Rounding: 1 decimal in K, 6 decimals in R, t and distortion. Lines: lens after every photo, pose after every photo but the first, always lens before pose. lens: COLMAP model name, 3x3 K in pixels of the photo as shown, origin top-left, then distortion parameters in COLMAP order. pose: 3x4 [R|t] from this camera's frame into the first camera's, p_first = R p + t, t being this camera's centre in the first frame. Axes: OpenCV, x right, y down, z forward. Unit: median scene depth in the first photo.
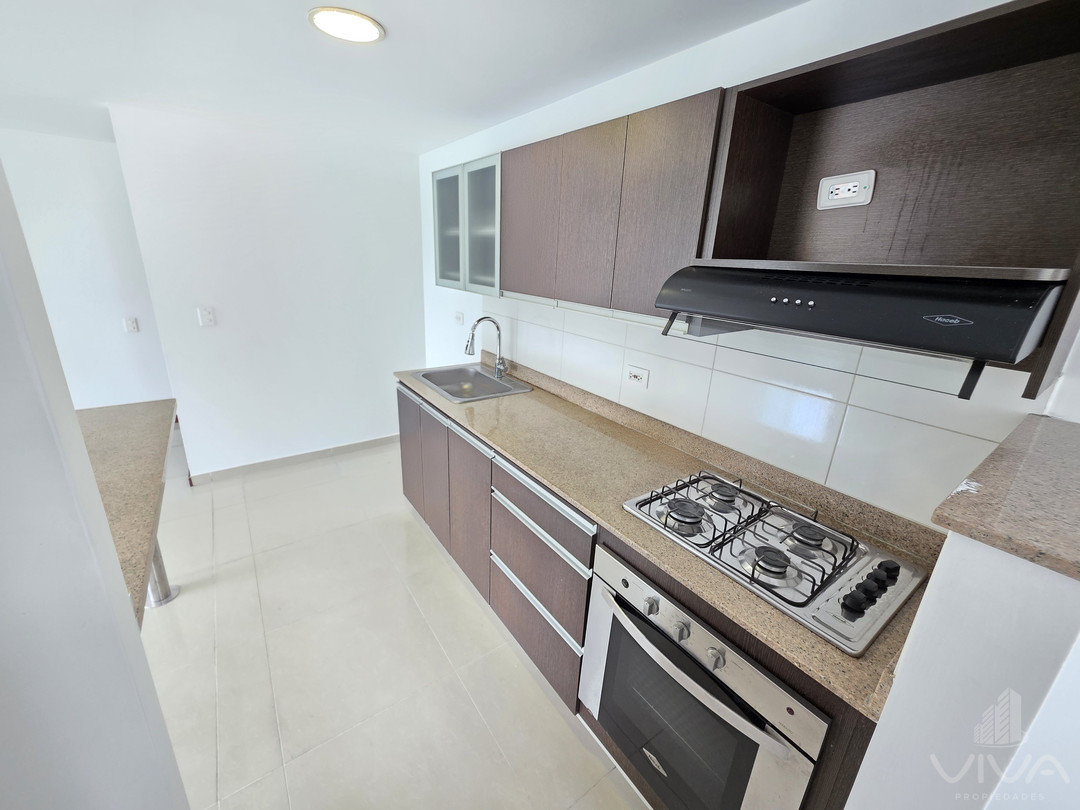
lens RADIAL K [[432.0, 0, 541.8], [0, 432.0, 397.0], [0, 0, 1]] dist [0.002904, -0.000001]
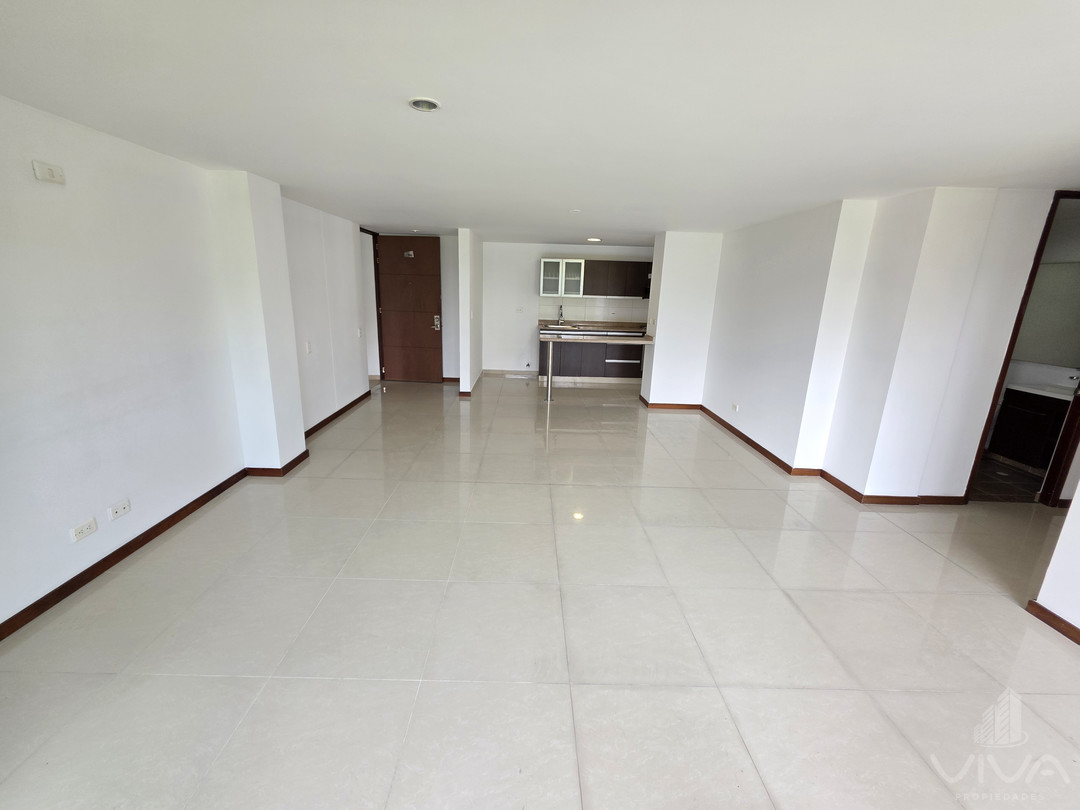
lens RADIAL K [[432.0, 0, 533.4], [0, 432.0, 397.8], [0, 0, 1]] dist [0.002904, -0.000001]
pose [[0.592201, -0.230141, 0.772226, -3.704004], [0.252463, 0.963087, 0.093414, 0.158144], [-0.765219, 0.139639, 0.628444, -0.947184]]
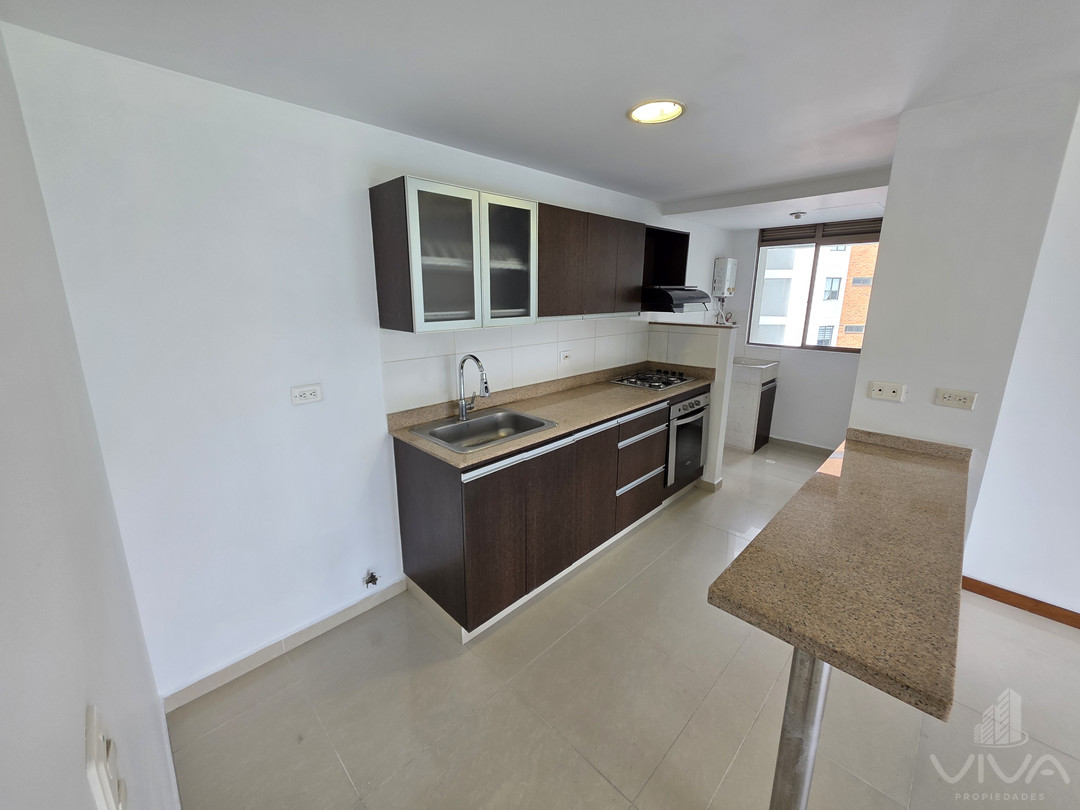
lens RADIAL K [[432.0, 0, 532.4], [0, 432.0, 395.8], [0, 0, 1]] dist [0.002904, -0.000001]
pose [[-0.144664, -0.275322, 0.950405, -1.367636], [0.308563, 0.900059, 0.307705, -0.458325], [-0.940139, 0.337773, -0.045252, 1.243661]]
